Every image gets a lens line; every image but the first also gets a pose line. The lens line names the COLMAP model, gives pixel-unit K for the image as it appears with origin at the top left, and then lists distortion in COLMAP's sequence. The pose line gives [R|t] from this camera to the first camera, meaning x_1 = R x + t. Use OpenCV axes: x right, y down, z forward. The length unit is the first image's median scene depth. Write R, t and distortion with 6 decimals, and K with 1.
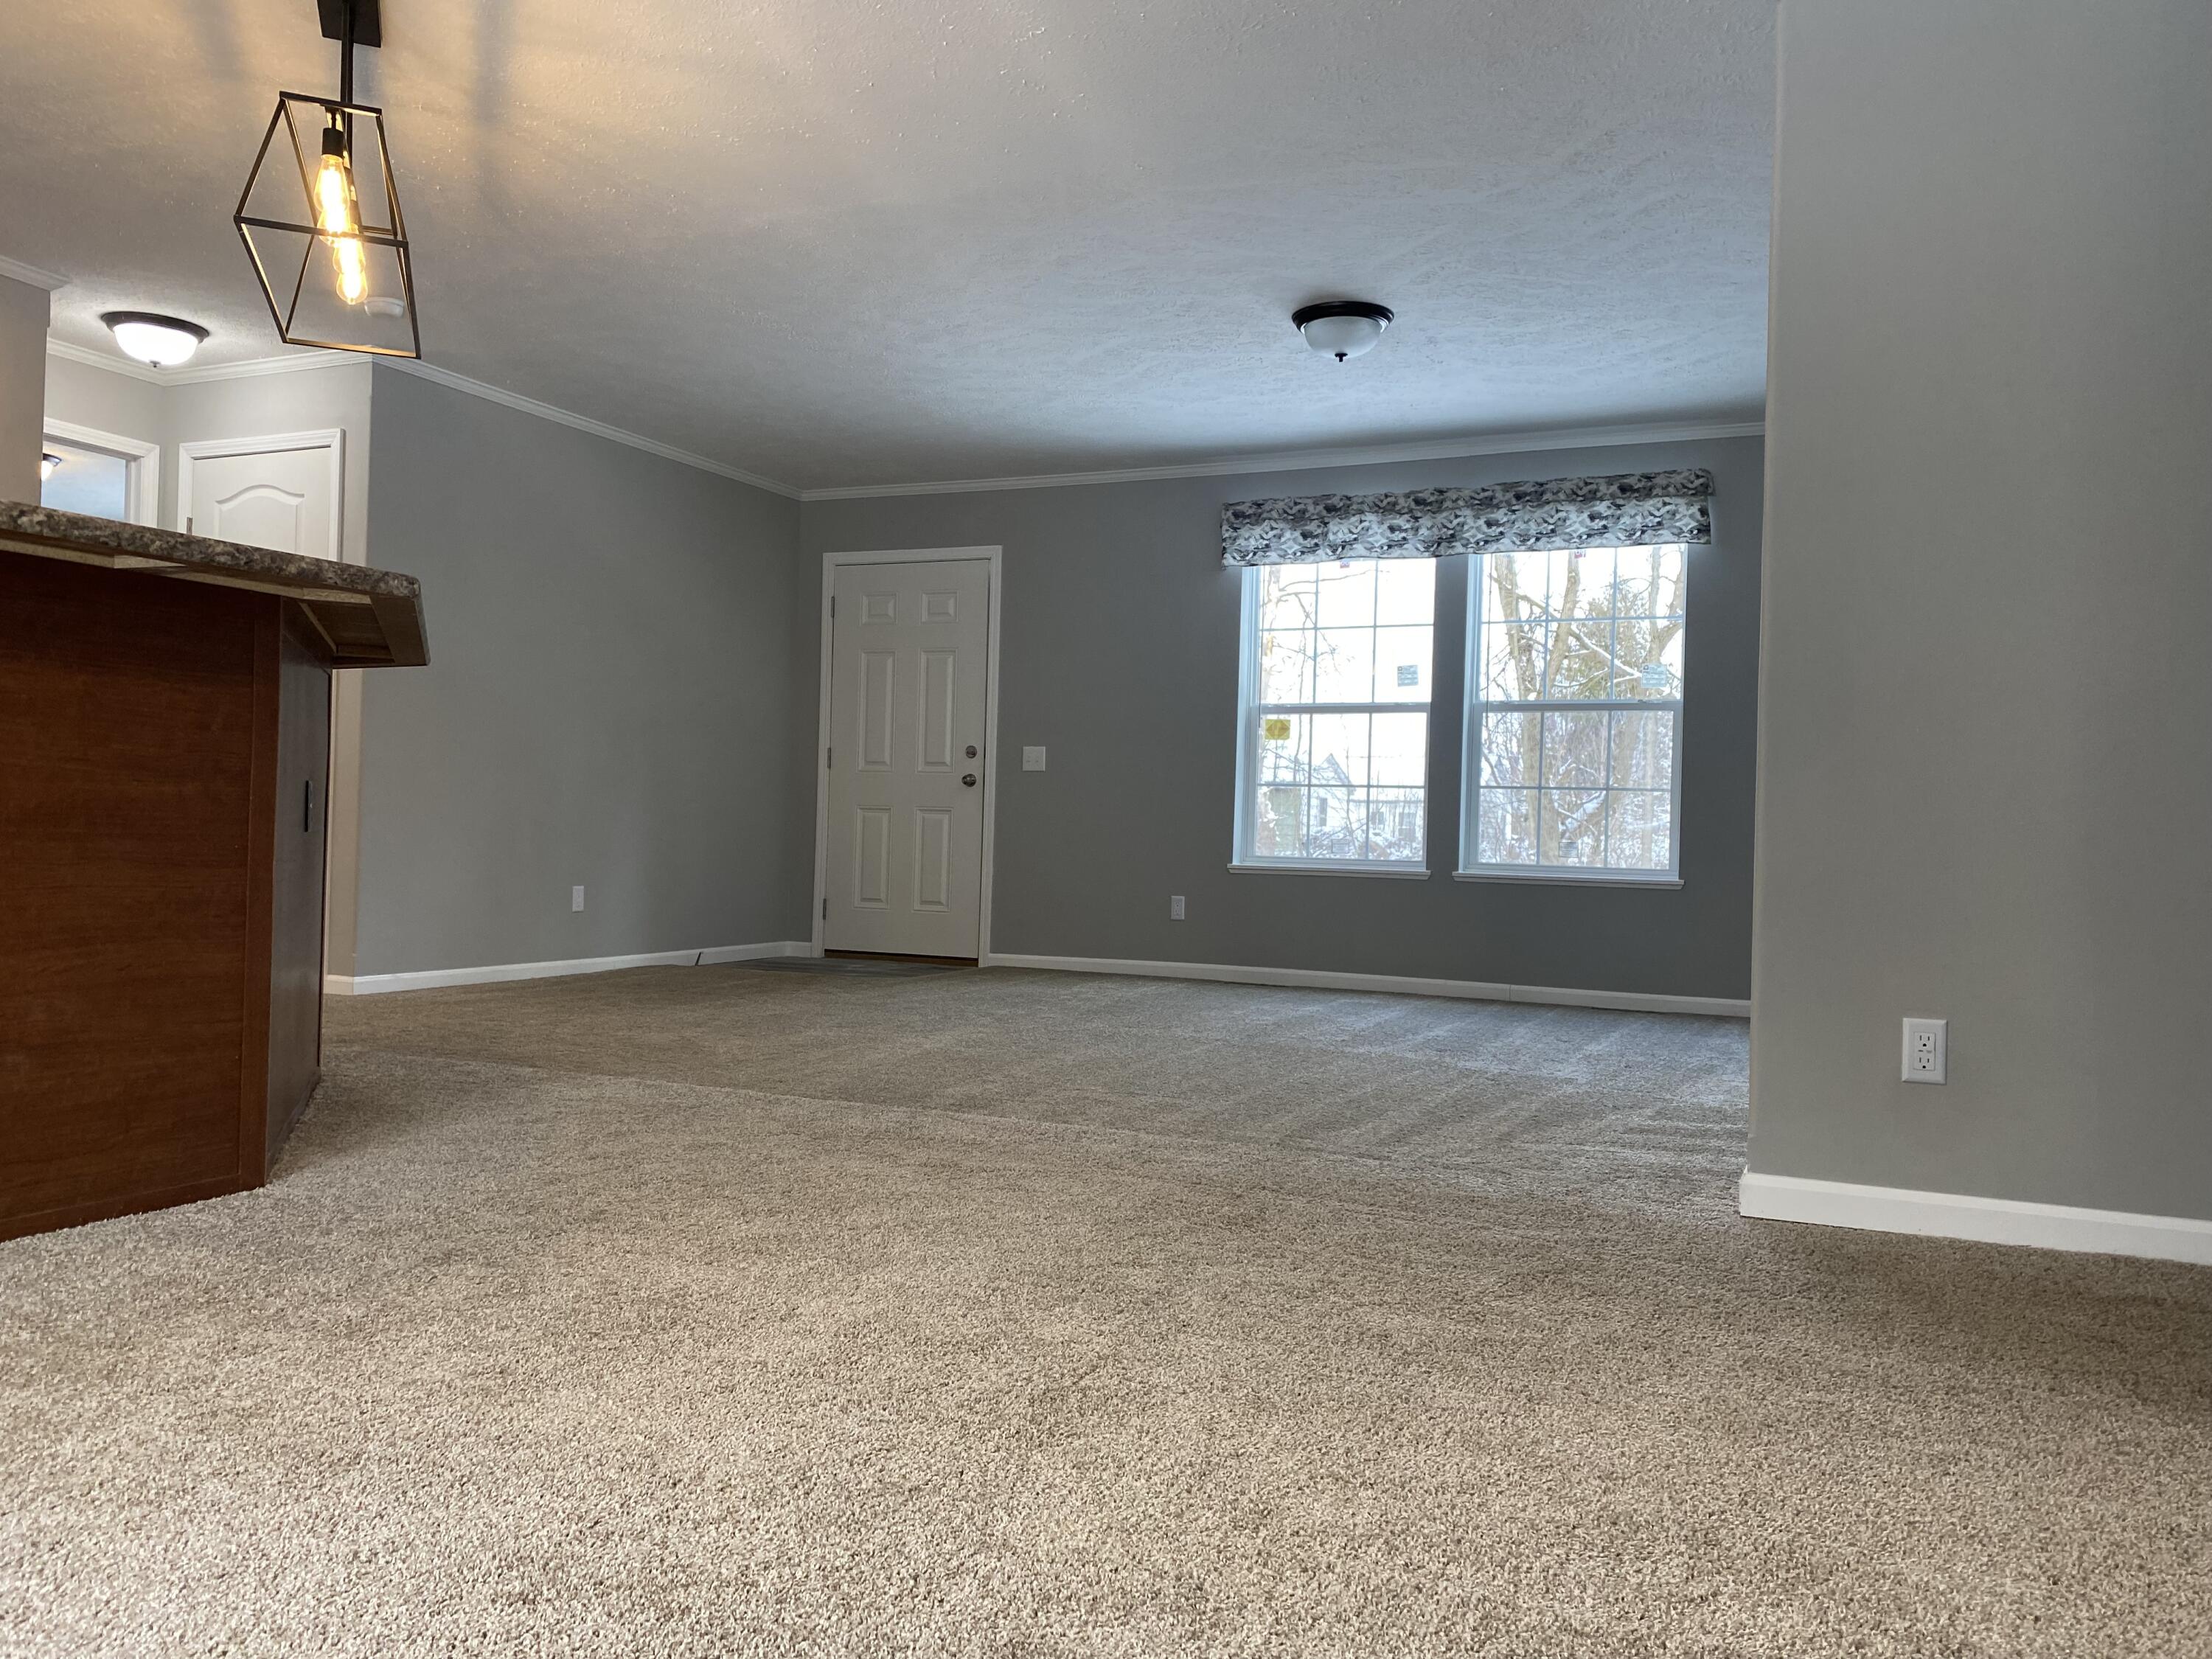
lens RADIAL K [[1691.3, 0, 1095.6], [0, 1691.3, 814.6], [0, 0, 1]] dist [0.044813, -0.049338]
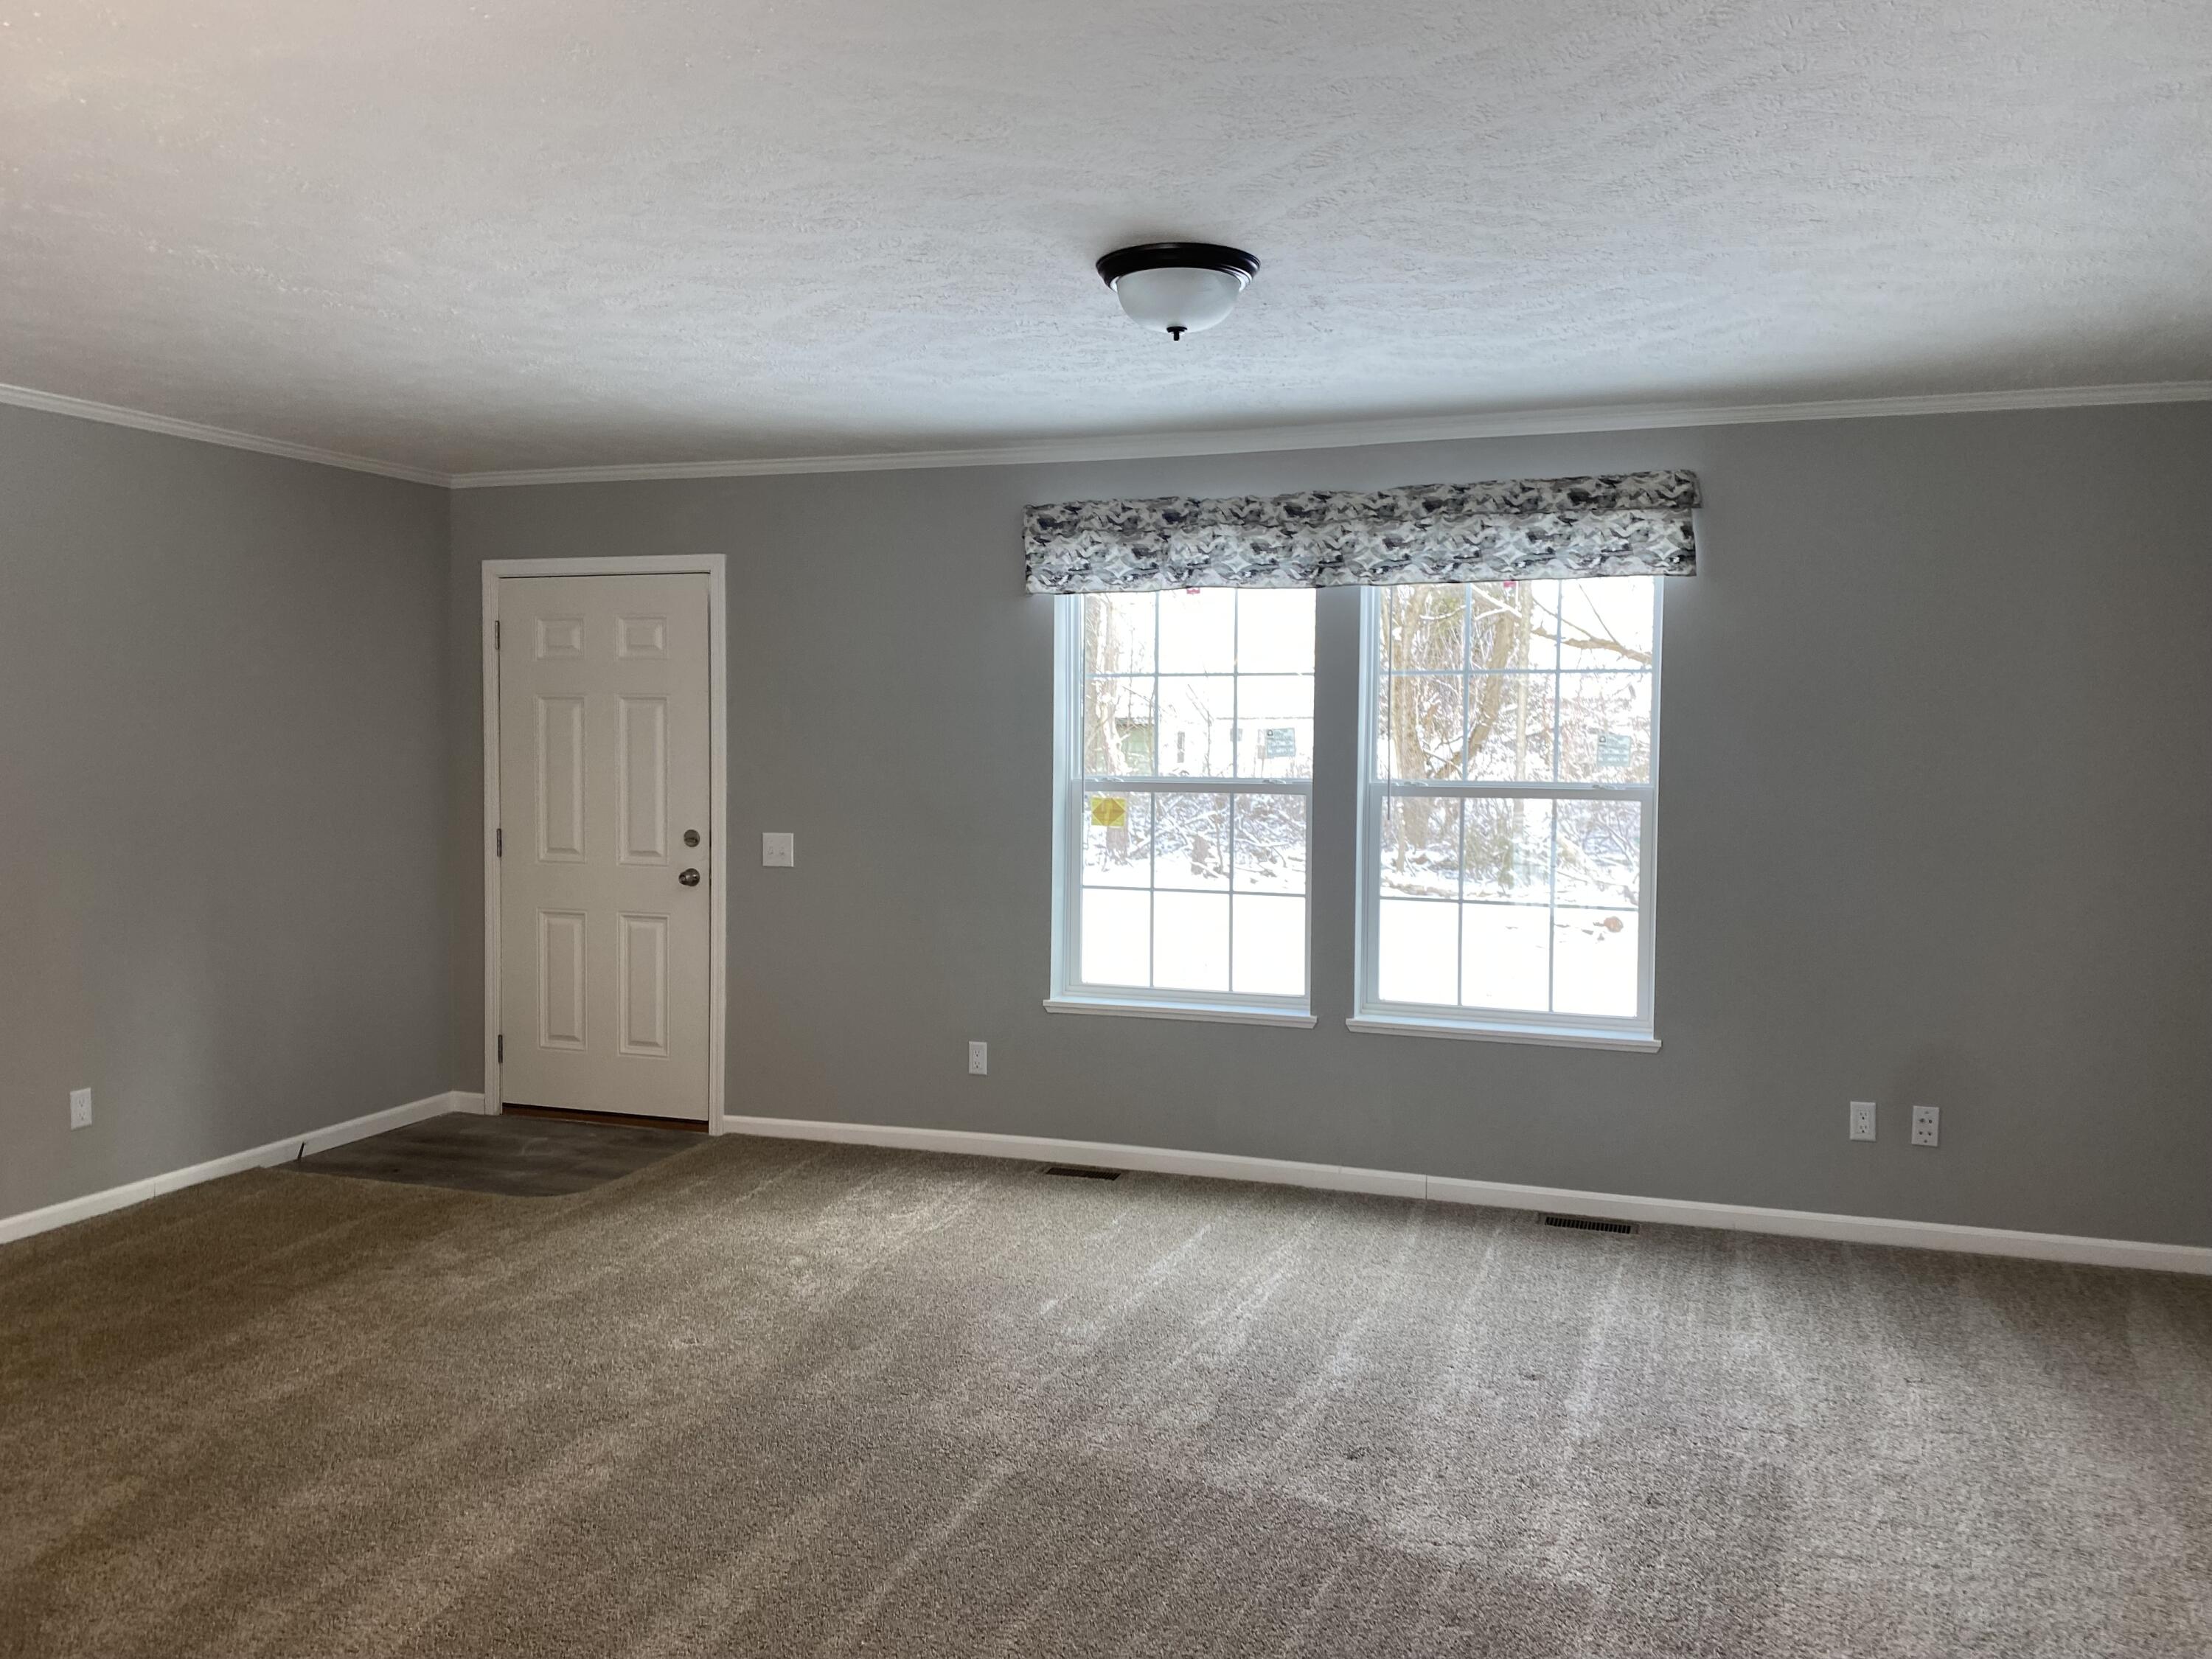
lens RADIAL K [[1691.3, 0, 1118.7], [0, 1691.3, 800.4], [0, 0, 1]] dist [0.044813, -0.049338]
pose [[0.995168, -0.023460, 0.095345, 0.045918], [0.018646, 0.998521, 0.051073, -0.099345], [-0.096402, -0.049048, 0.994133, 0.287654]]
